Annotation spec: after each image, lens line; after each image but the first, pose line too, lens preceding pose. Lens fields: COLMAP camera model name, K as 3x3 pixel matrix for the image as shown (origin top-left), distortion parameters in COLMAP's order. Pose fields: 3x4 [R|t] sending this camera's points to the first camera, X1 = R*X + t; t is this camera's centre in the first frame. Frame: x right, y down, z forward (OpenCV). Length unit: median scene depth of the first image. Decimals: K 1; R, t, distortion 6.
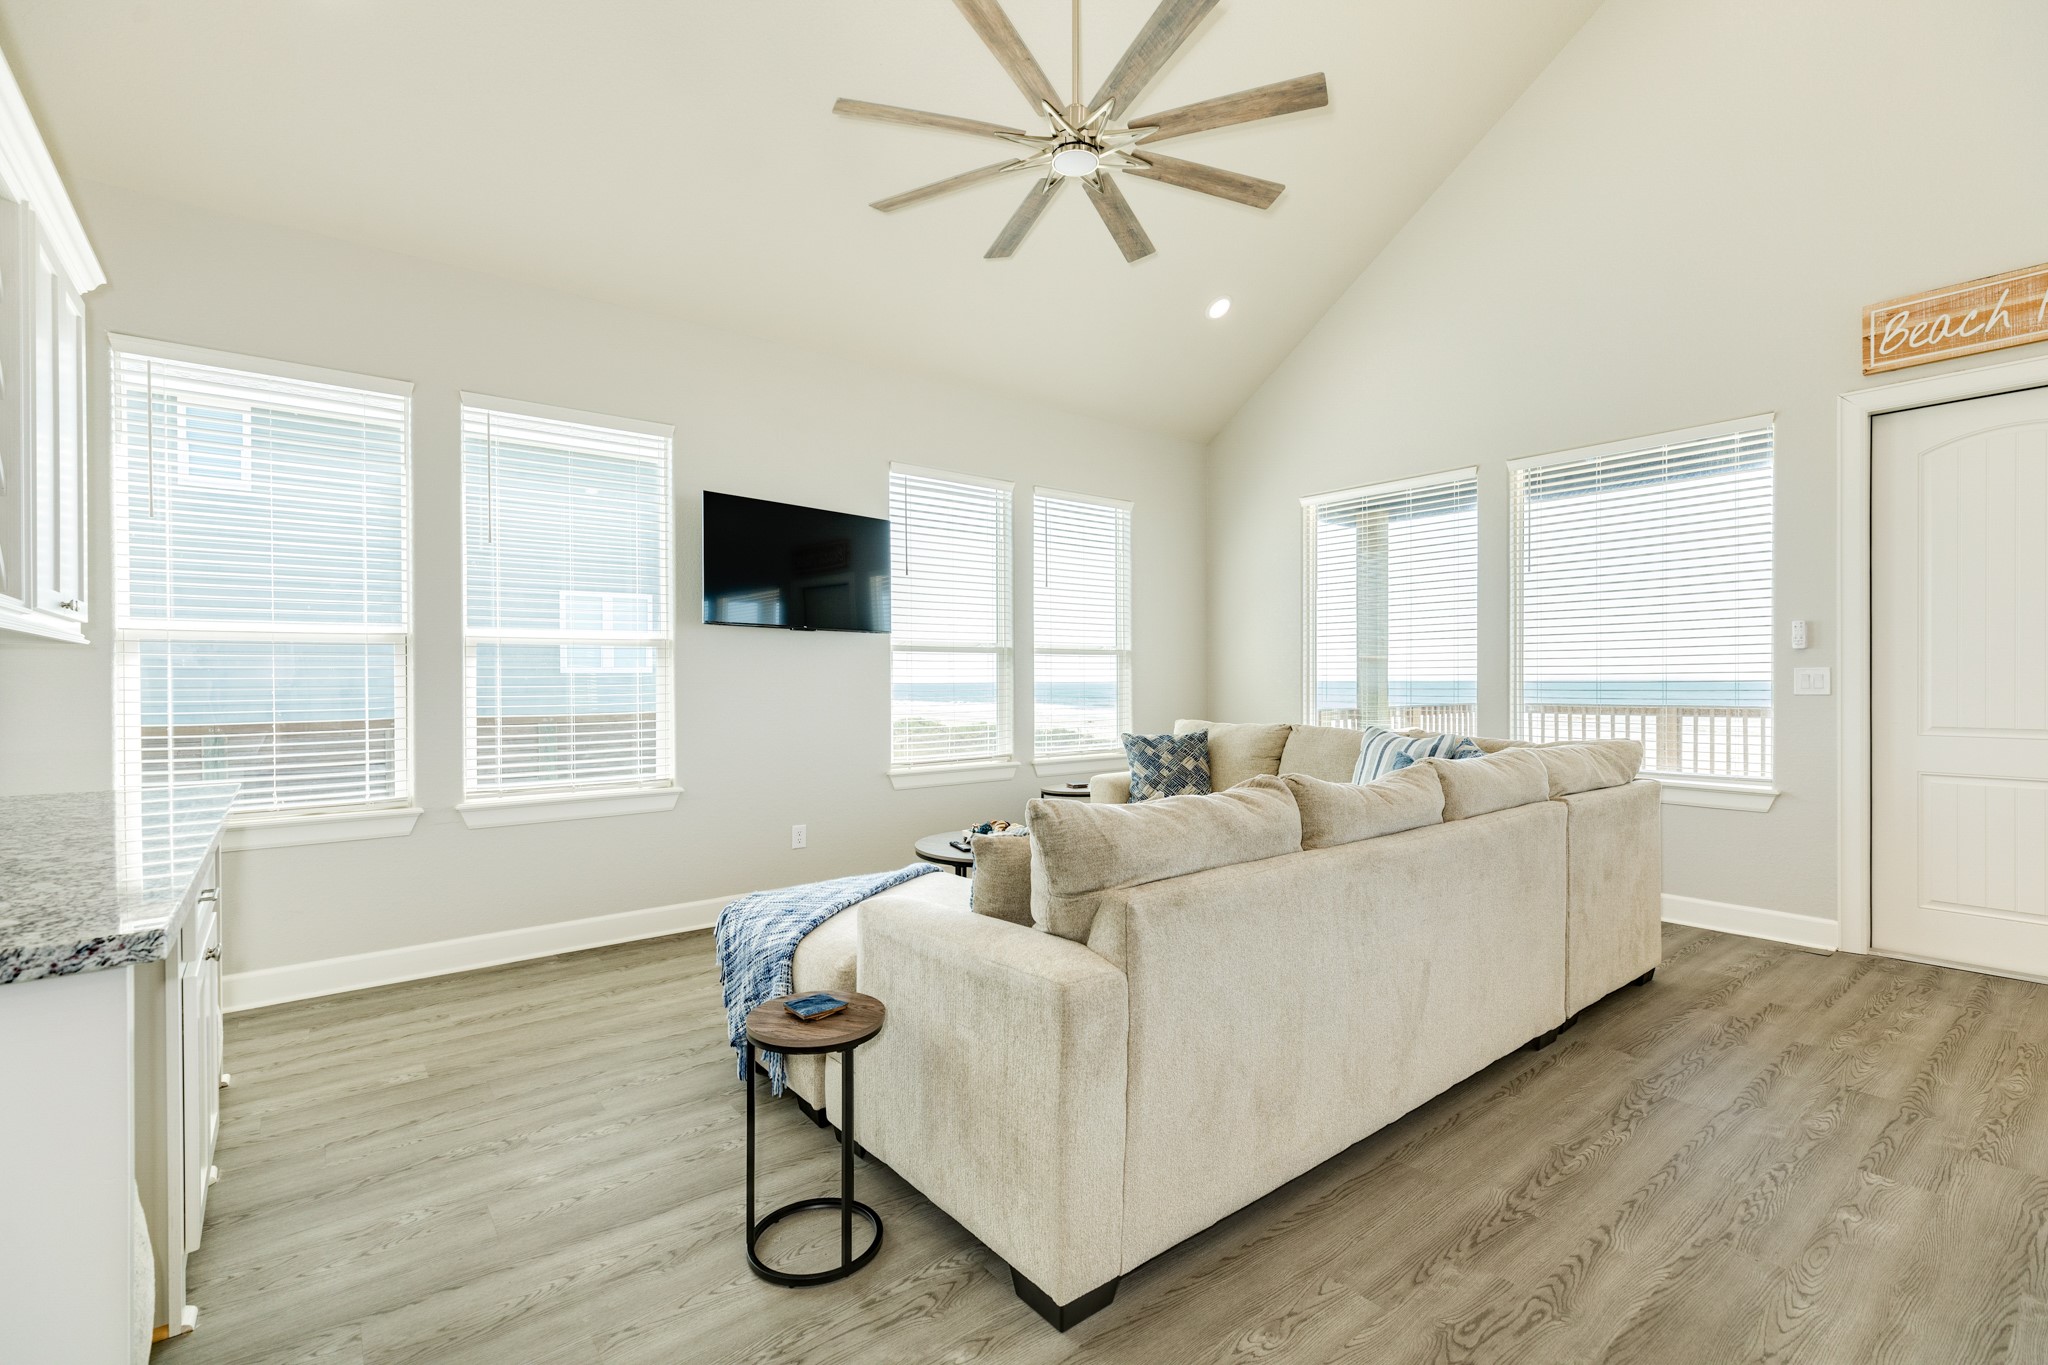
lens RADIAL K [[913.5, 0, 1019.3], [0, 913.5, 682.6], [0, 0, 1]] dist [0.007111, -0.000558]
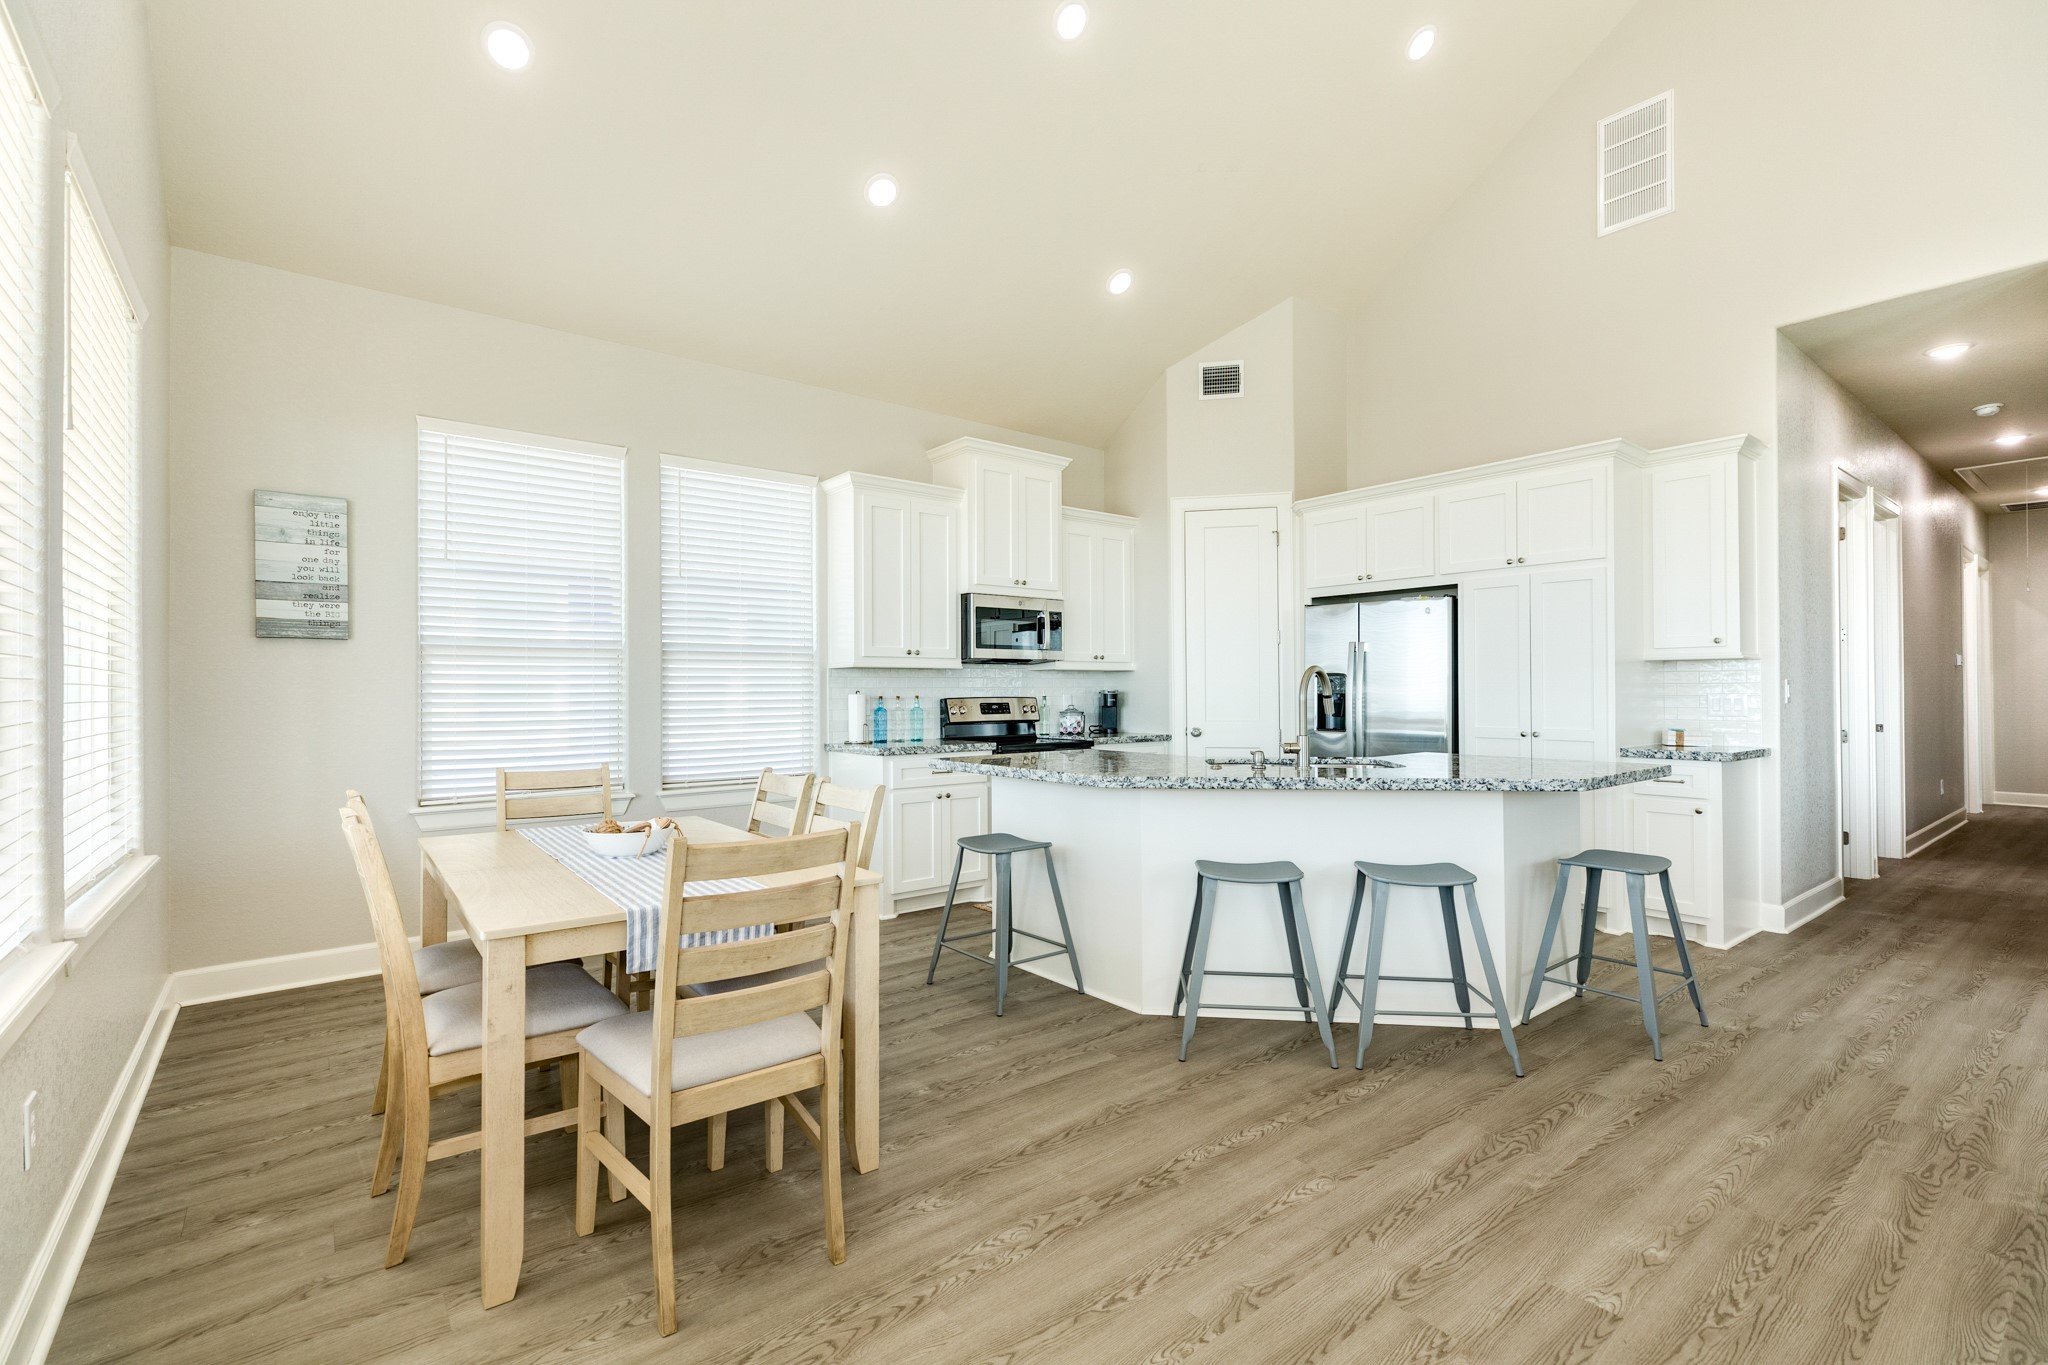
lens RADIAL K [[913.5, 0, 1019.3], [0, 913.5, 682.6], [0, 0, 1]] dist [0.007111, -0.000558]
pose [[-0.999955, 0.009255, 0.001947, 0.885799], [0.009247, 0.999949, -0.004121, -0.003516], [-0.001985, -0.004103, -0.999990, 1.113041]]
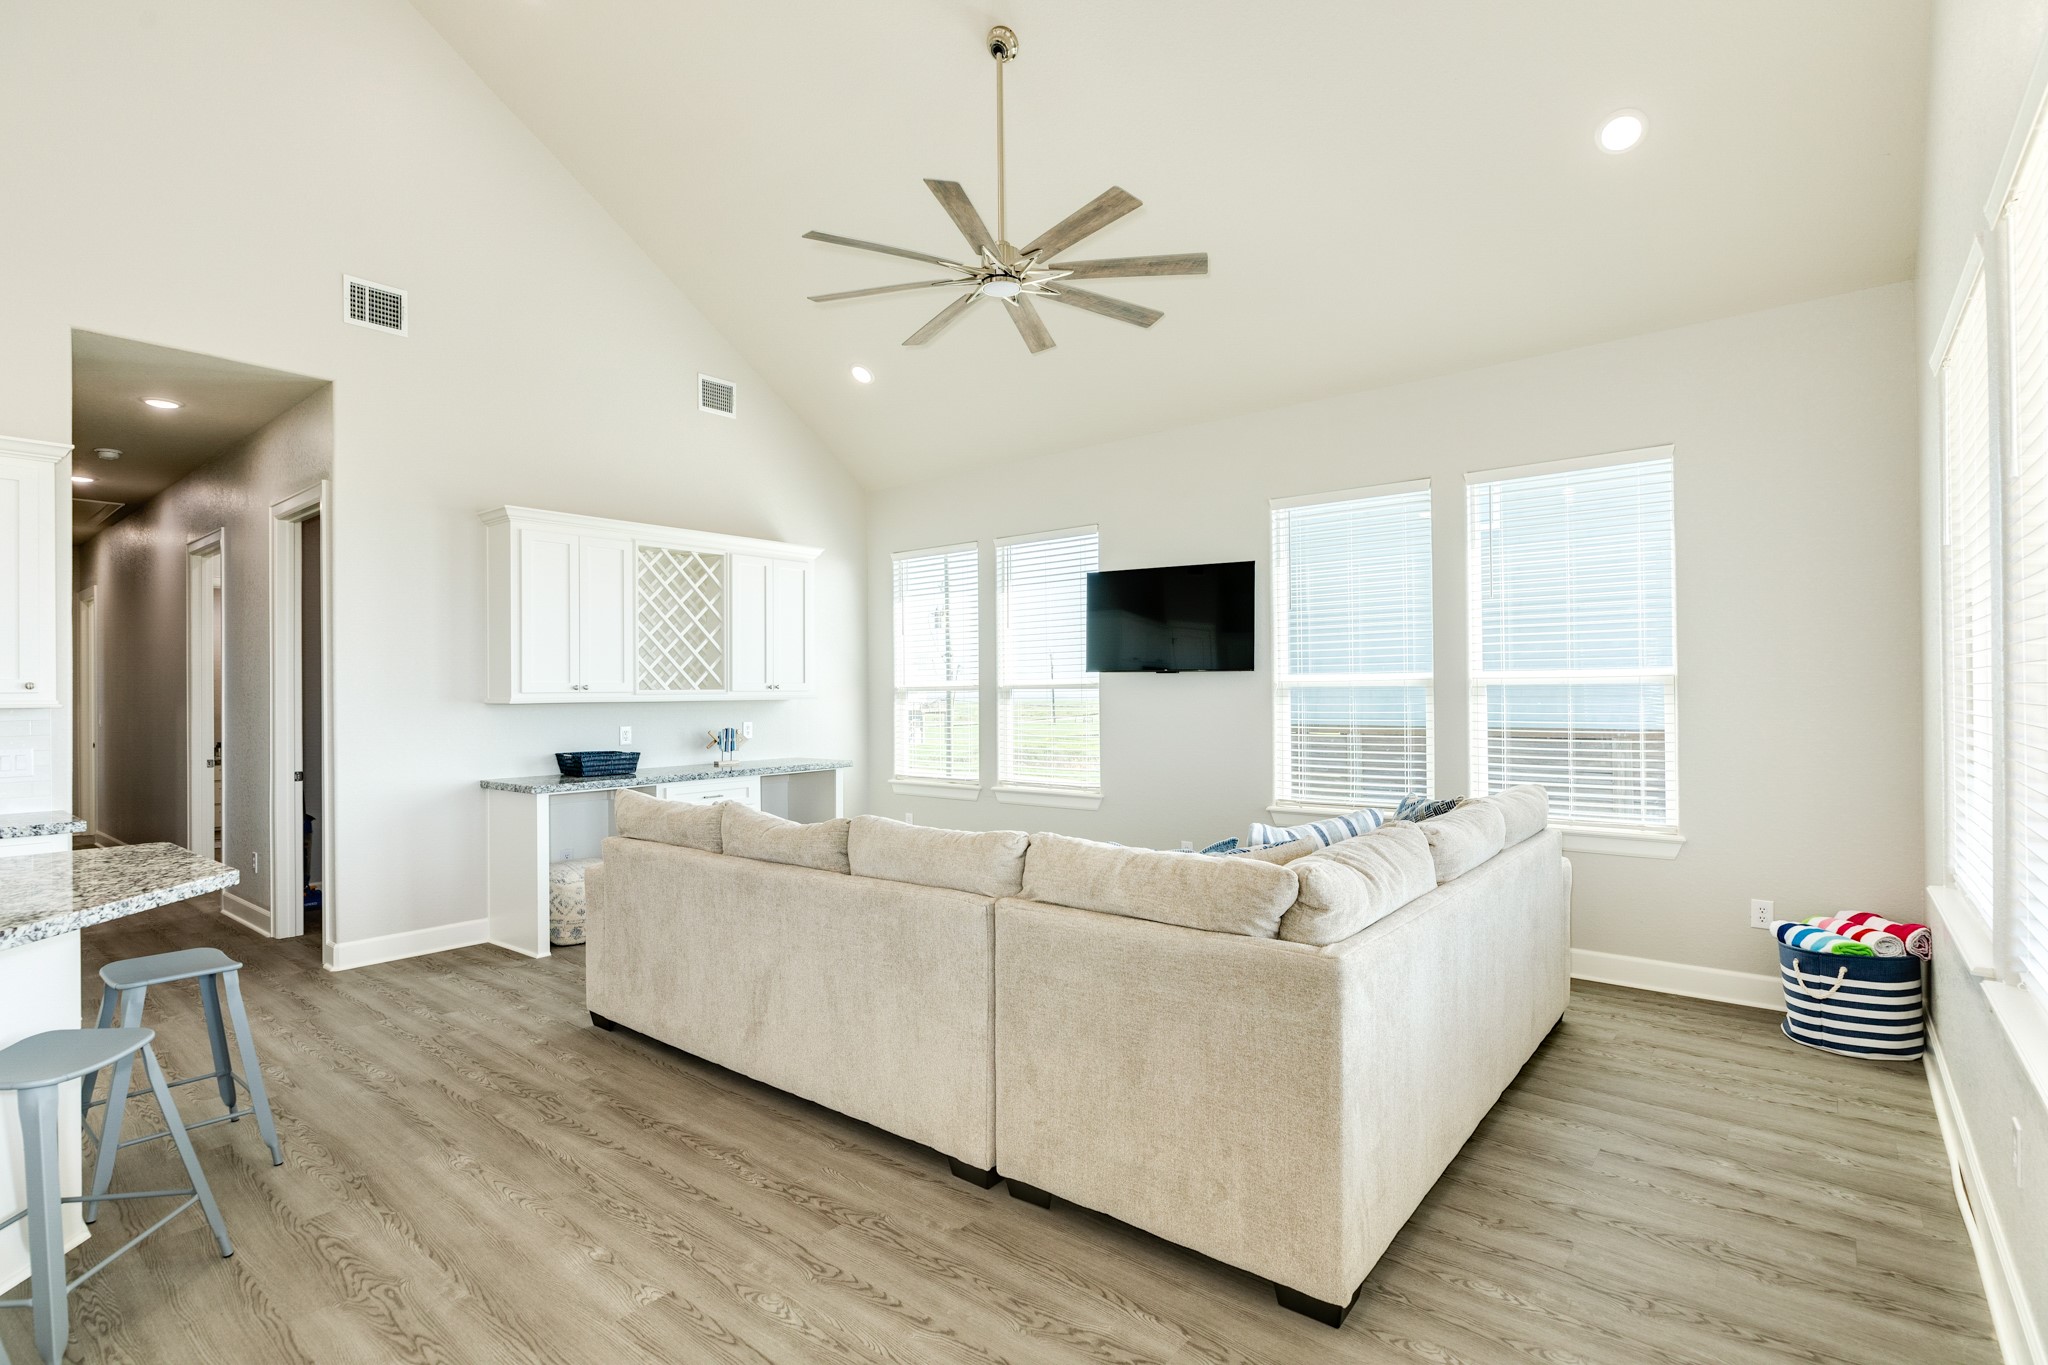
lens RADIAL K [[981.5, 0, 1028.2], [0, 981.5, 684.3], [0, 0, 1]] dist [-0.011967, 0.000446]
pose [[0.216646, -0.004565, -0.976240, 1.226359], [0.004869, 0.999982, -0.003595, -0.049348], [0.976238, -0.003974, 0.216664, 0.715782]]
